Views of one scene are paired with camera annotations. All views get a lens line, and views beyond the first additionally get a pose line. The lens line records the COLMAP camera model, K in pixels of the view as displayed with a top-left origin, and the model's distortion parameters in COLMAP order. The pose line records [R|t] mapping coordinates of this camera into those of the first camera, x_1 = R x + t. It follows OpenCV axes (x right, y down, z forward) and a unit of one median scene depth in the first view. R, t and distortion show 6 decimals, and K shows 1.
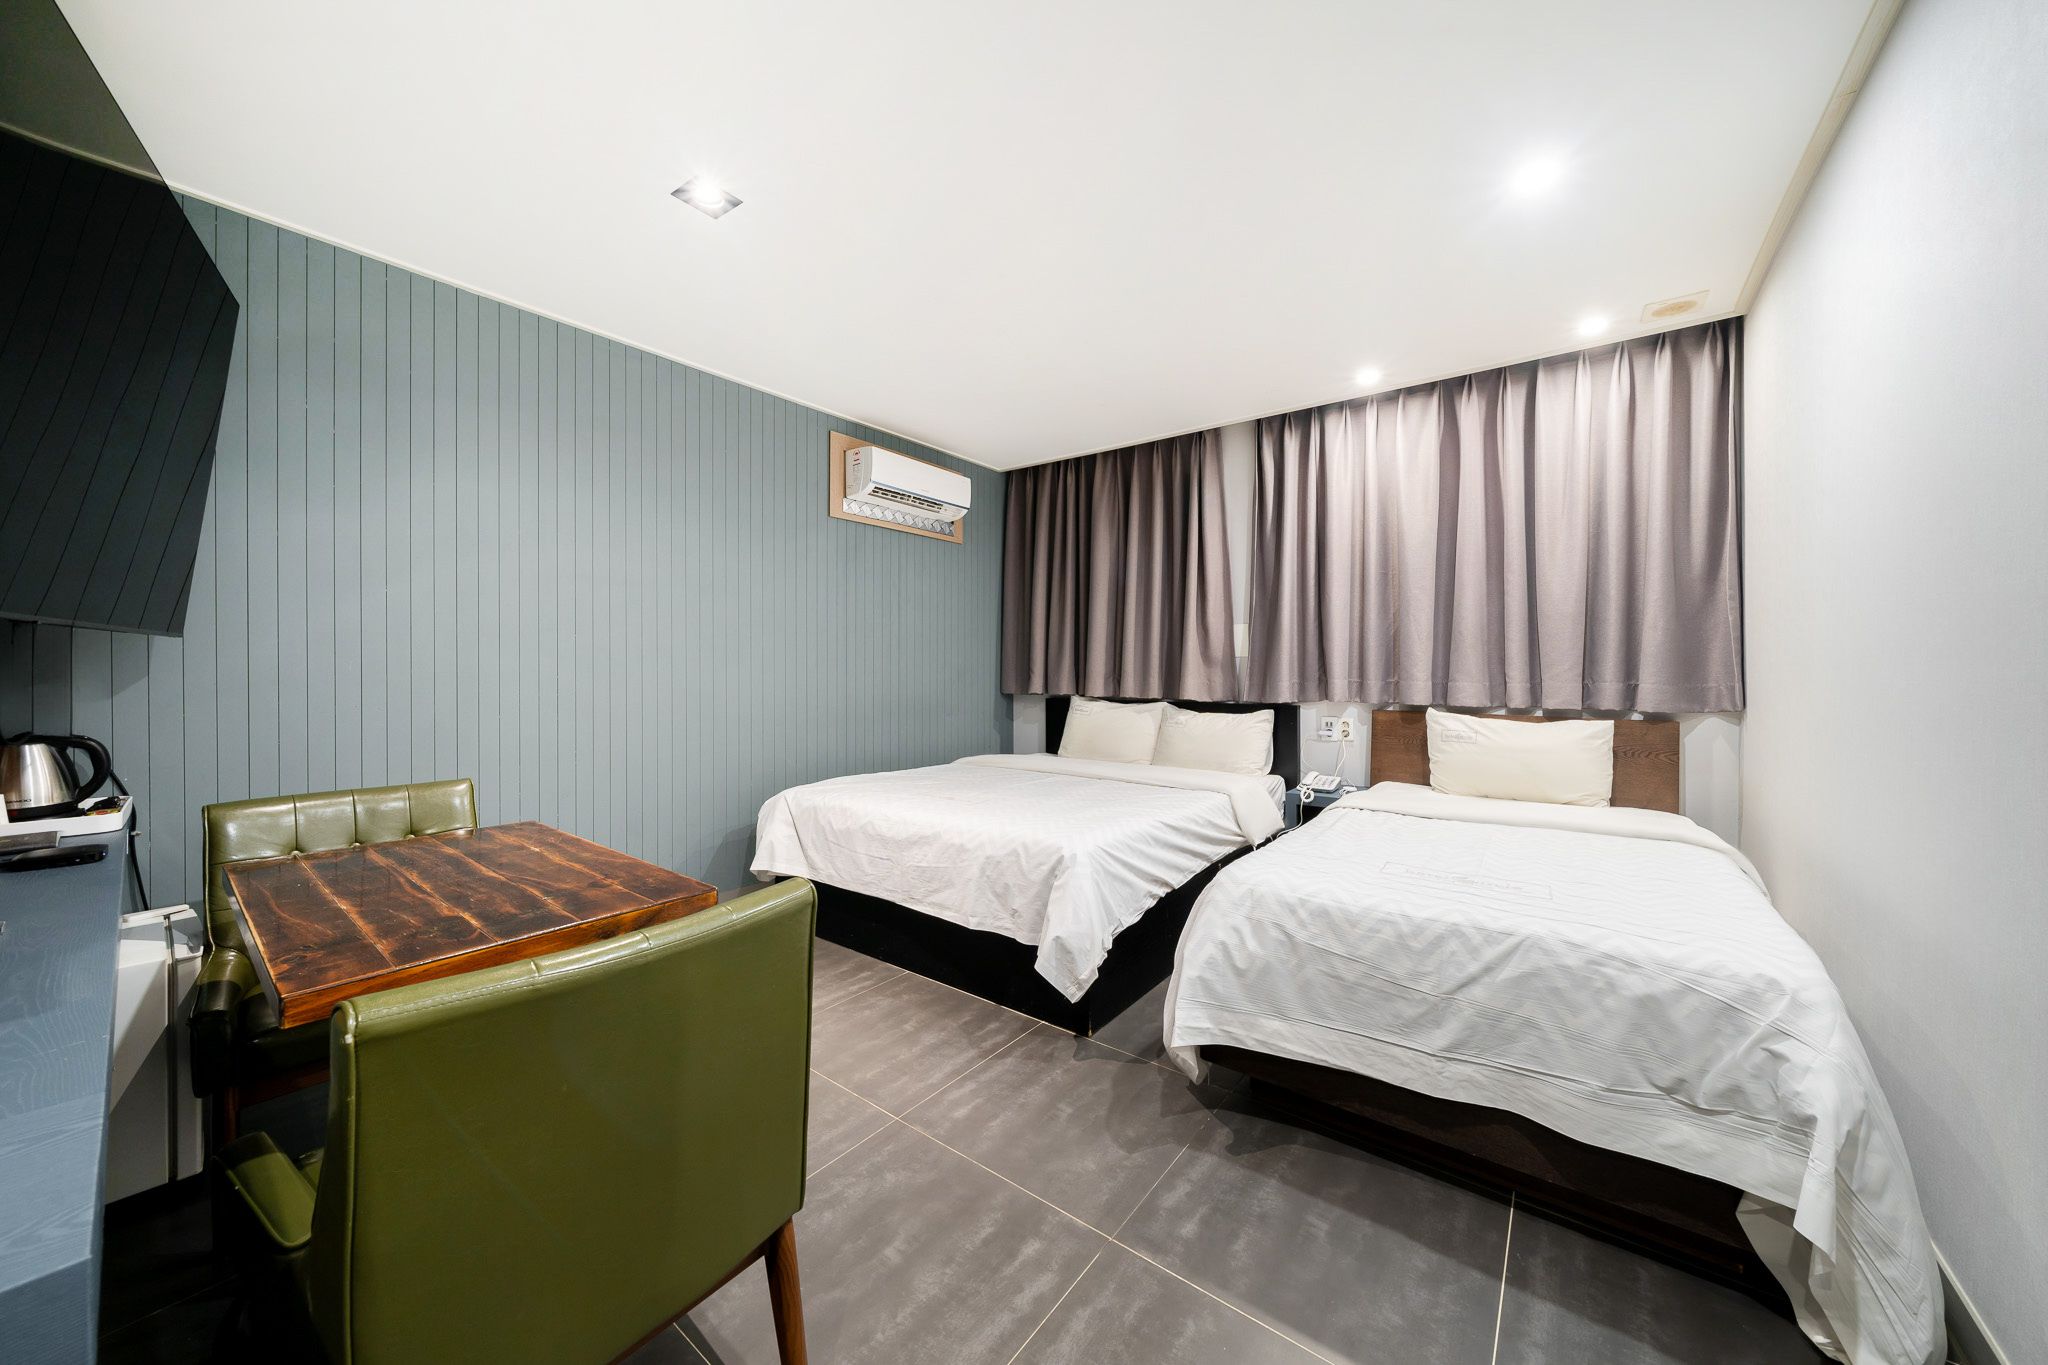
lens RADIAL K [[703.4, 0, 1044.6], [0, 703.4, 675.8], [0, 0, 1]] dist [-0.008038, 0.000092]
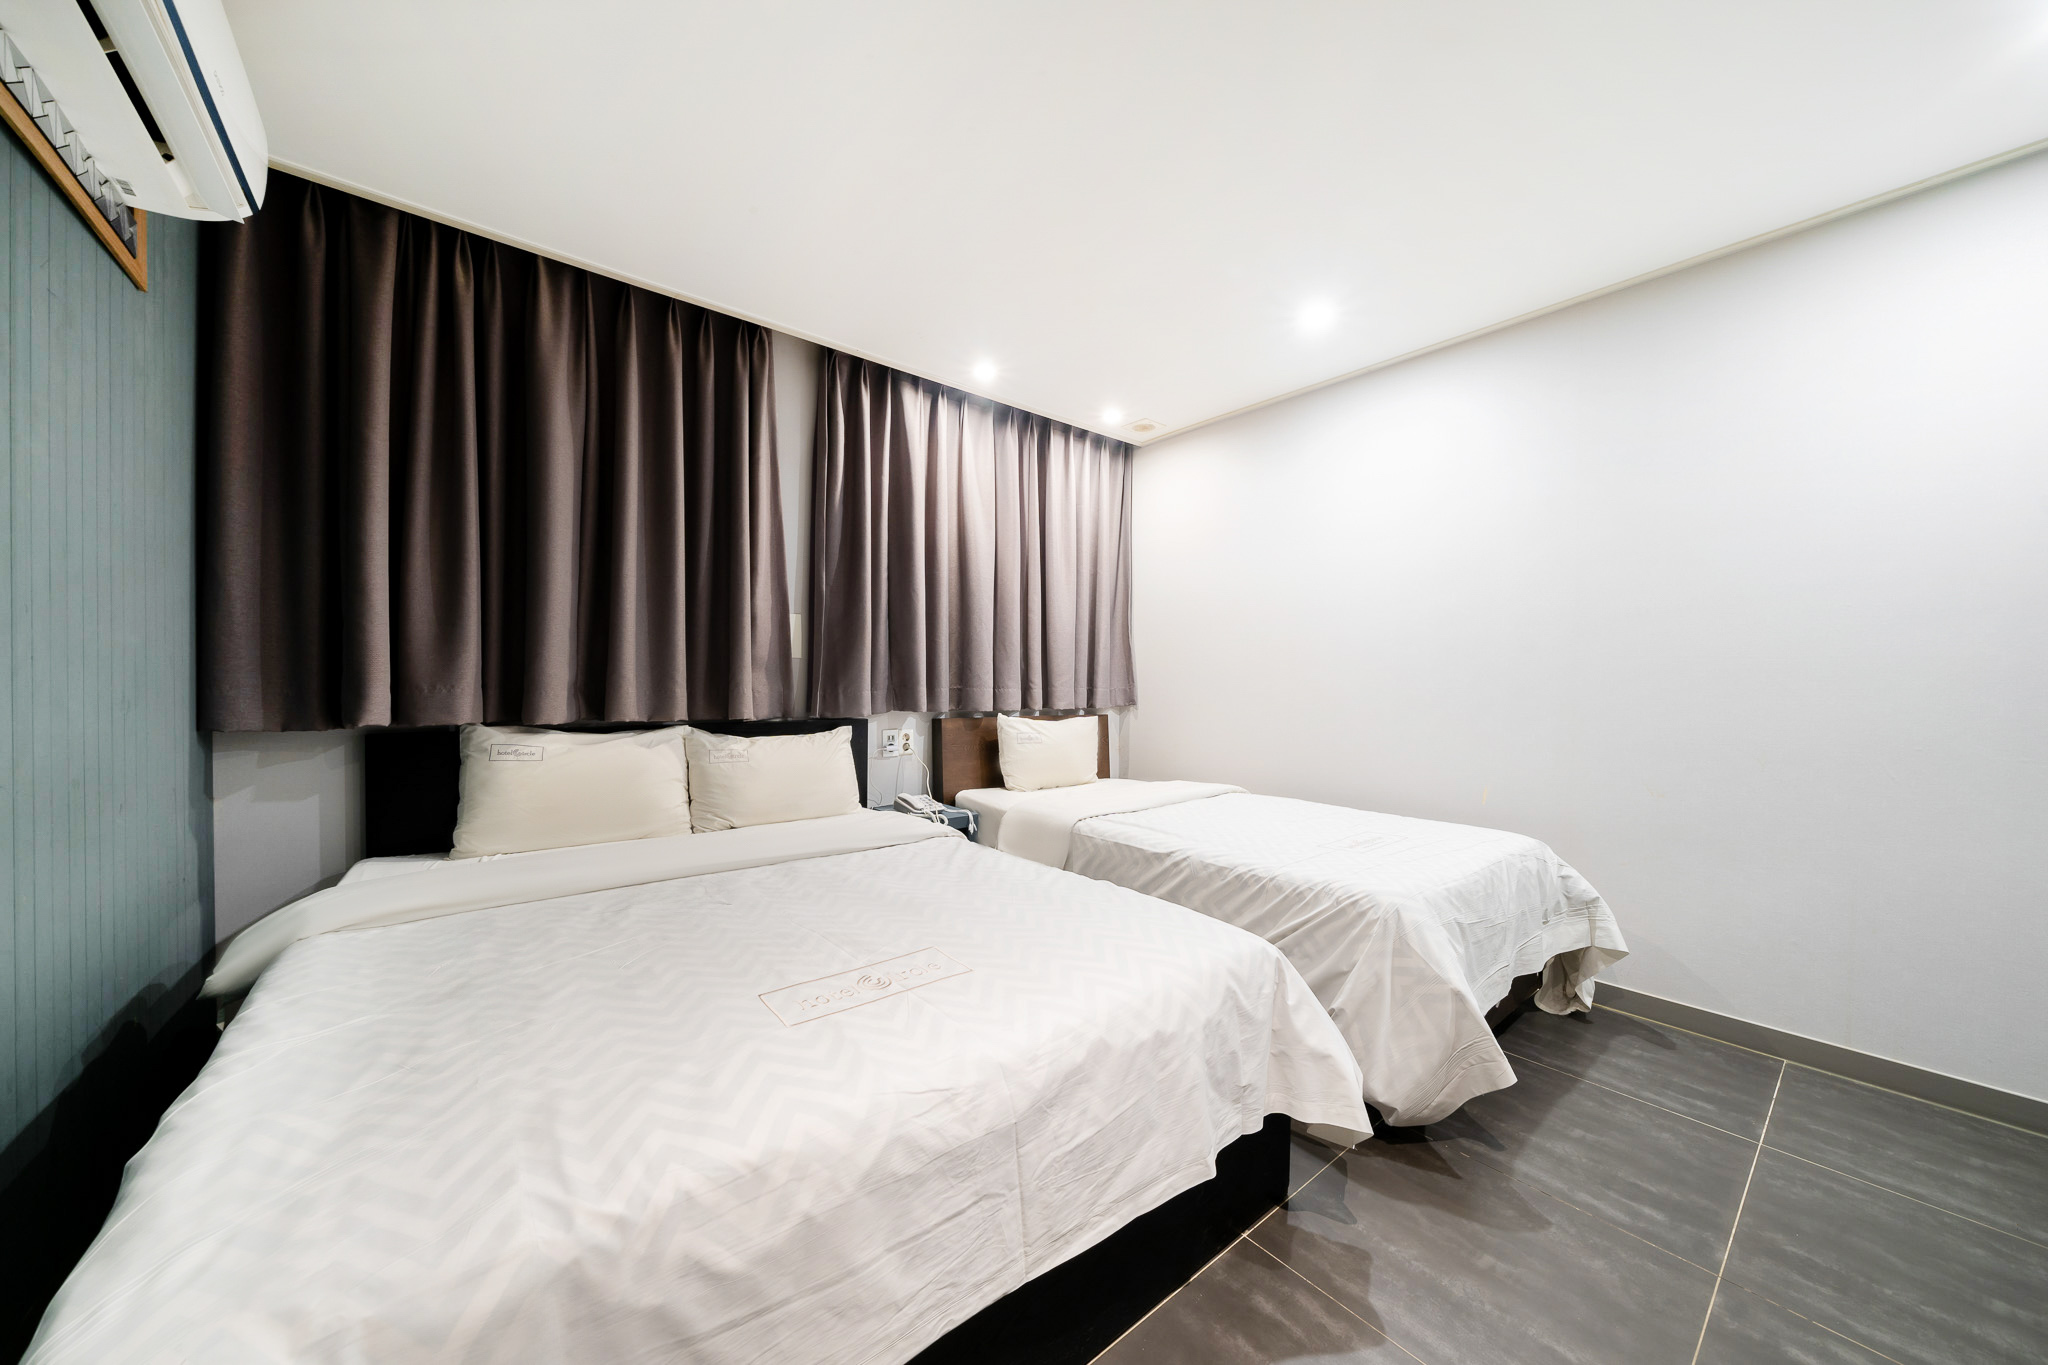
lens RADIAL K [[703.4, 0, 971.5], [0, 703.4, 693.5], [0, 0, 1]] dist [-0.008038, 0.000092]
pose [[0.269939, -0.018694, 0.962696, -0.499907], [0.000012, 0.999812, 0.019412, -0.004920], [-0.962877, -0.005228, 0.269889, 0.803568]]
